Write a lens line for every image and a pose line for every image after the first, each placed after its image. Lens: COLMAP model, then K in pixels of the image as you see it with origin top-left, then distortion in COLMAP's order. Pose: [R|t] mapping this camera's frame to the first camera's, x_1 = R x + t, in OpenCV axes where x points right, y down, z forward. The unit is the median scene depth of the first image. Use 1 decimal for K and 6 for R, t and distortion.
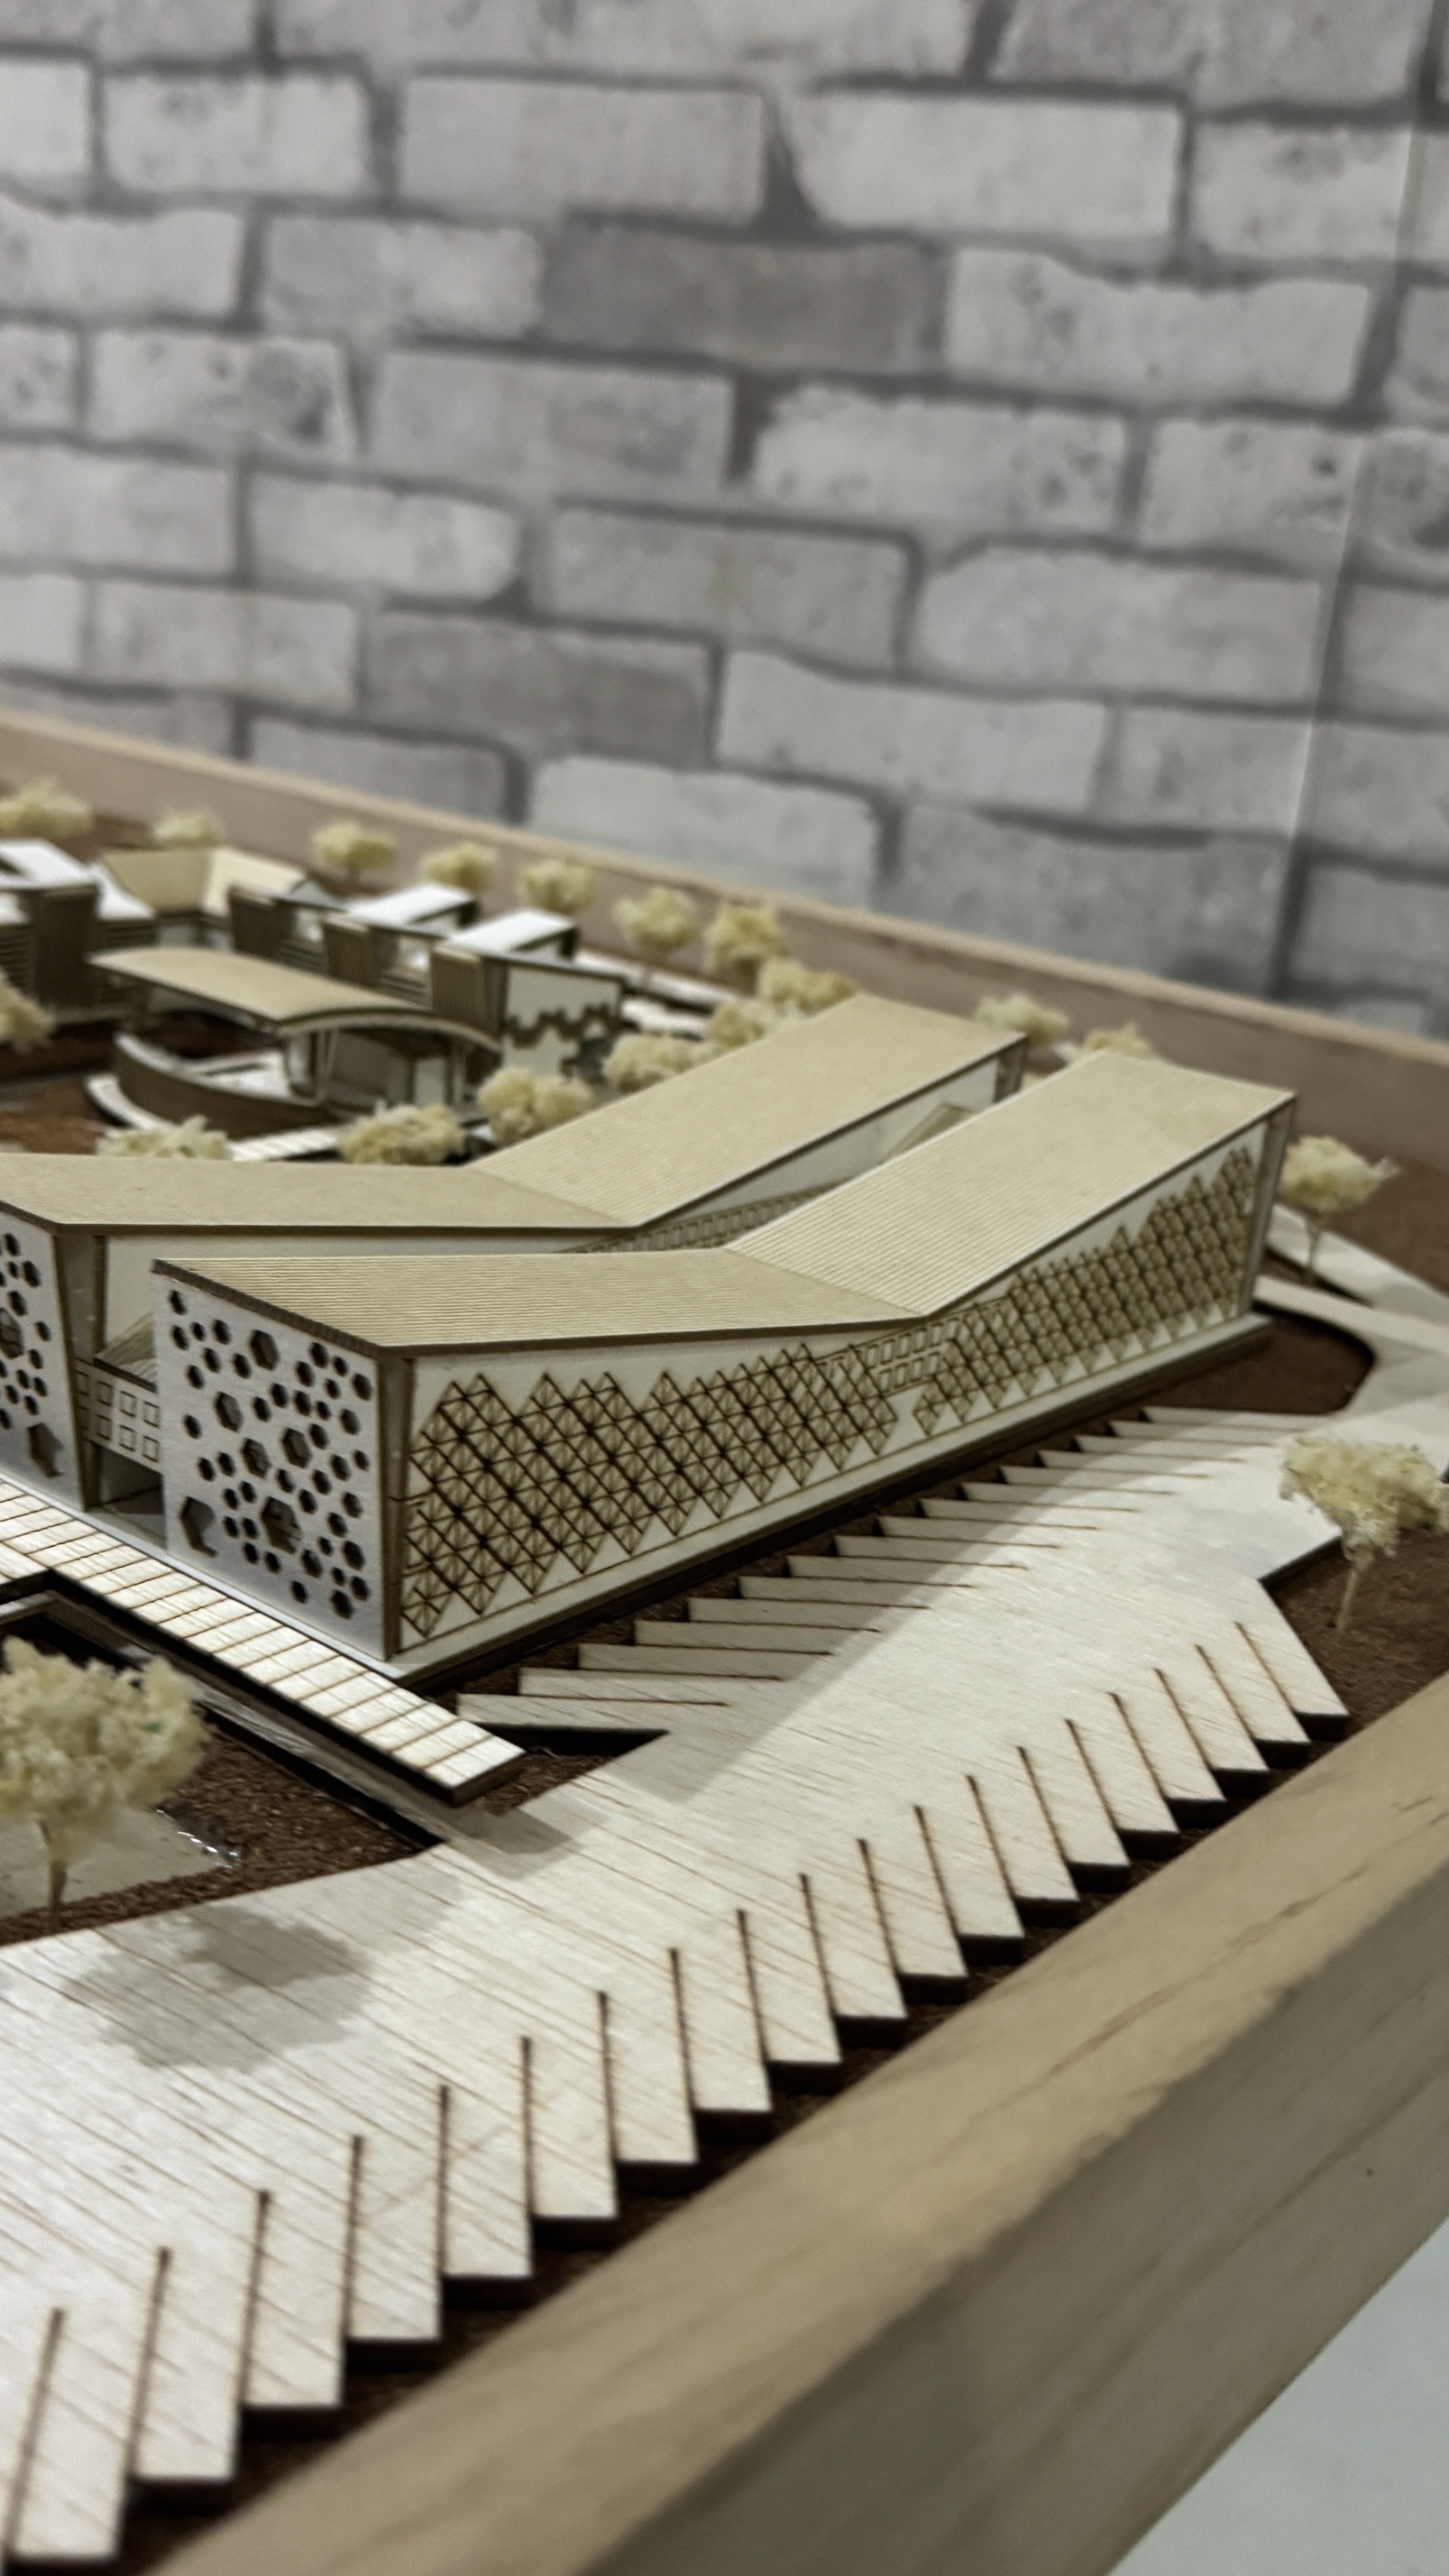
lens RADIAL K [[2532.5, 0, 724.5], [0, 2532.5, 1288.0], [0, 0, 1]] dist [0.130746, -0.371230]
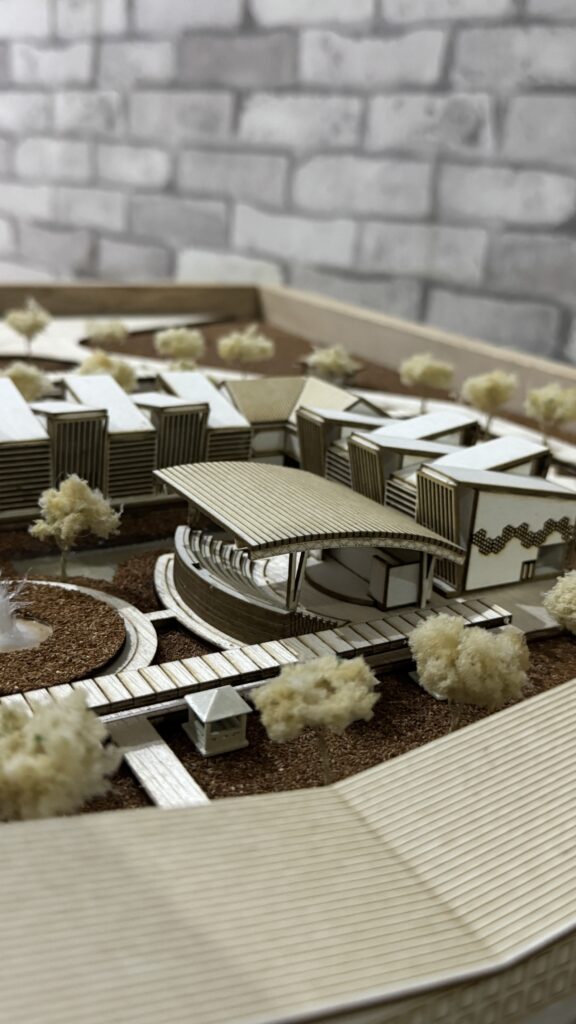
lens RADIAL K [[1006.9, 0, 288.0], [0, 1006.9, 512.0], [0, 0, 1]] dist [0.130746, -0.371230]
pose [[0.933177, 0.081008, -0.350169, -0.000294], [-0.082340, 0.996542, 0.011107, -0.052780], [0.349858, 0.018468, 0.936621, 0.238504]]
